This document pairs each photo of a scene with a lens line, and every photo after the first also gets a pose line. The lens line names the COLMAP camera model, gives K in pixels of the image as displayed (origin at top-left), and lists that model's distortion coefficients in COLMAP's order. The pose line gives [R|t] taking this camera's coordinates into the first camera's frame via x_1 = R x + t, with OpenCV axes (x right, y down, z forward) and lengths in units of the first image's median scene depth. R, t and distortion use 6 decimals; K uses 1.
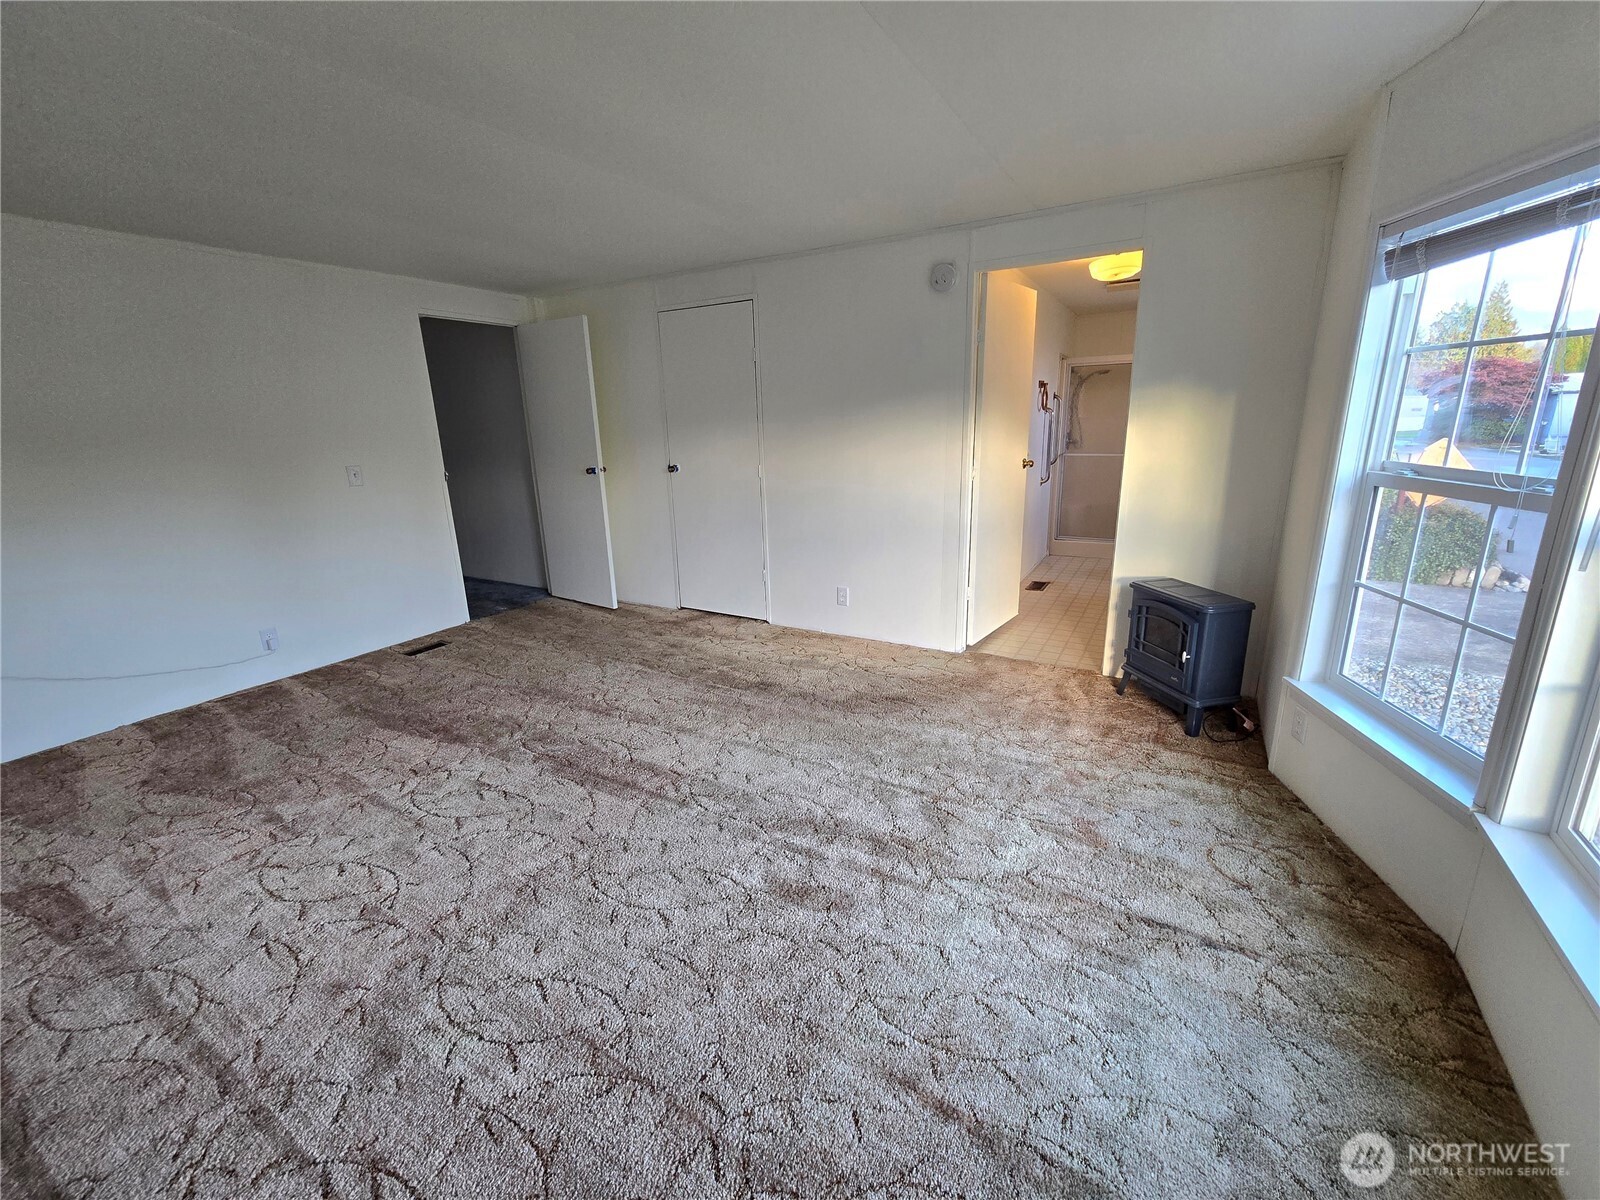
lens RADIAL K [[648.8, 0, 800.0], [0, 648.8, 600.0], [0, 0, 1]] dist [-0.001077, -0.000391]
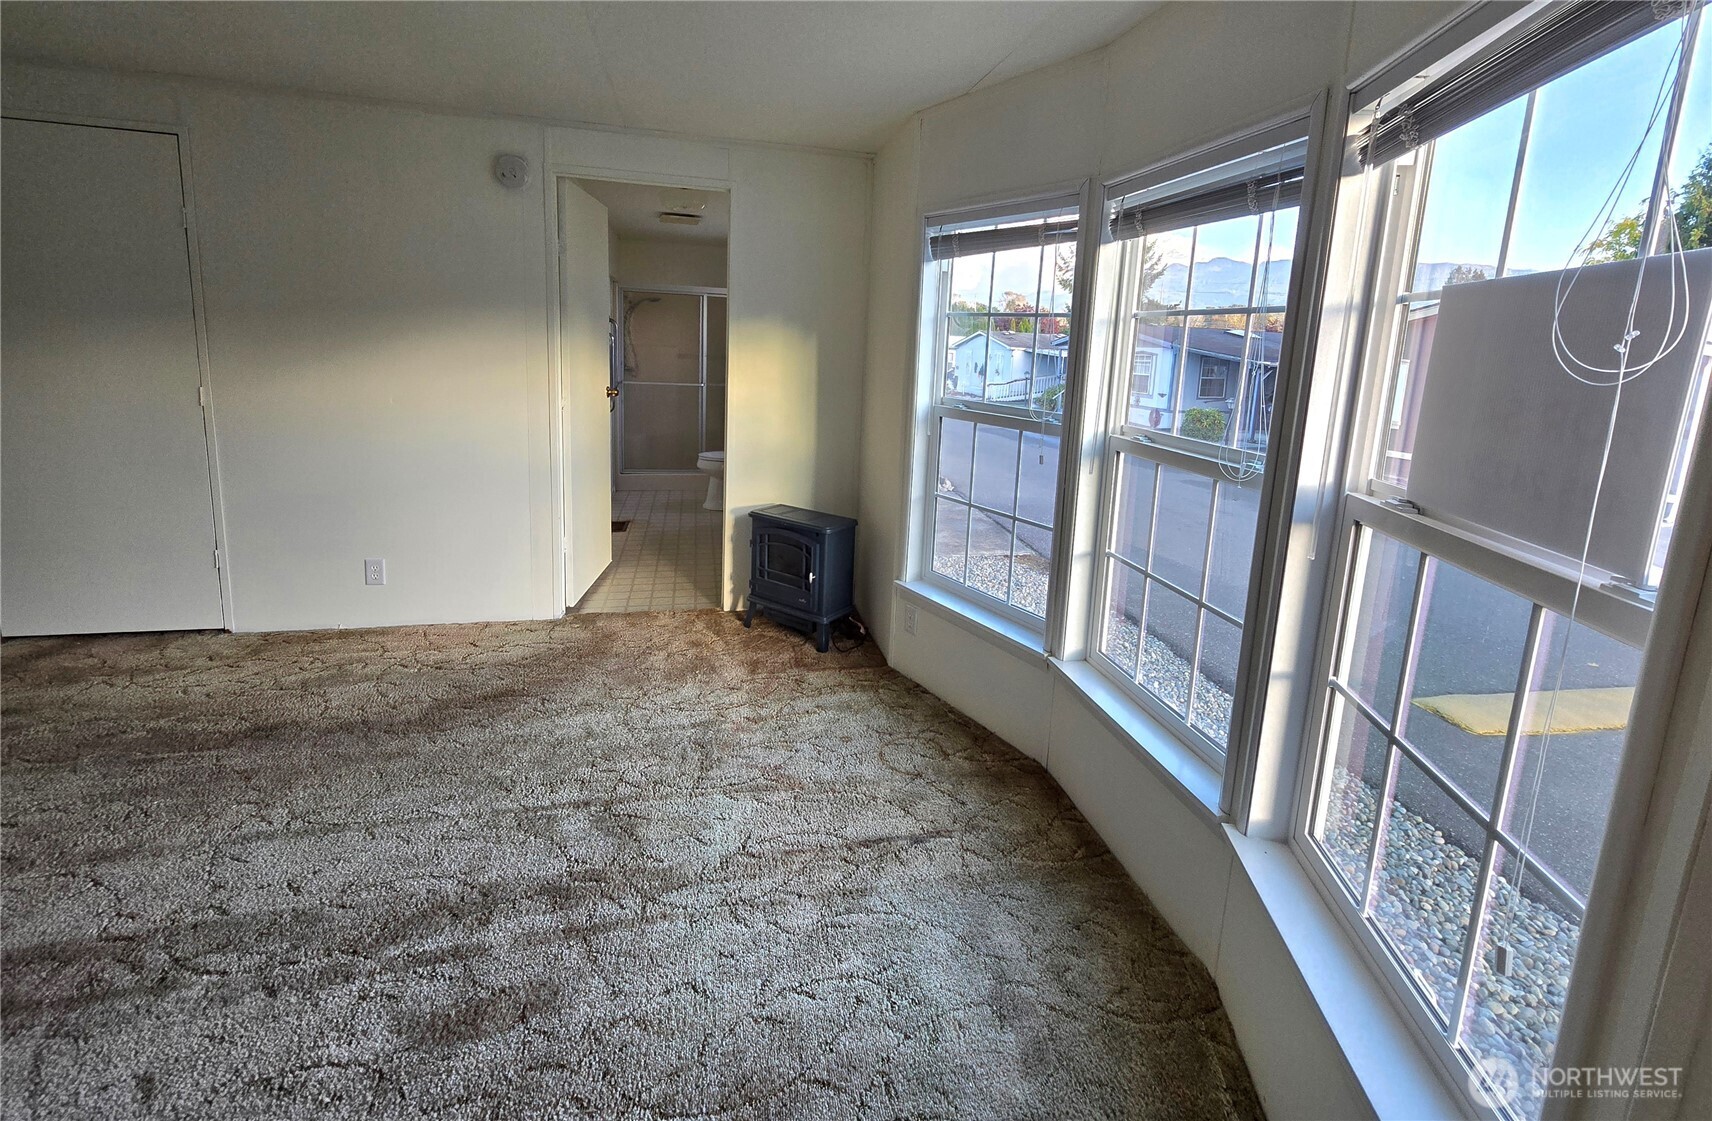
lens RADIAL K [[724.7, 0, 858.7], [0, 724.7, 465.0], [0, 0, 1]] dist [-0.011989, 0.004454]
pose [[0.714029, -0.053185, 0.698093, -0.160500], [0.125312, 0.990717, -0.052694, -0.021345], [-0.688810, 0.125104, 0.714066, 0.093802]]
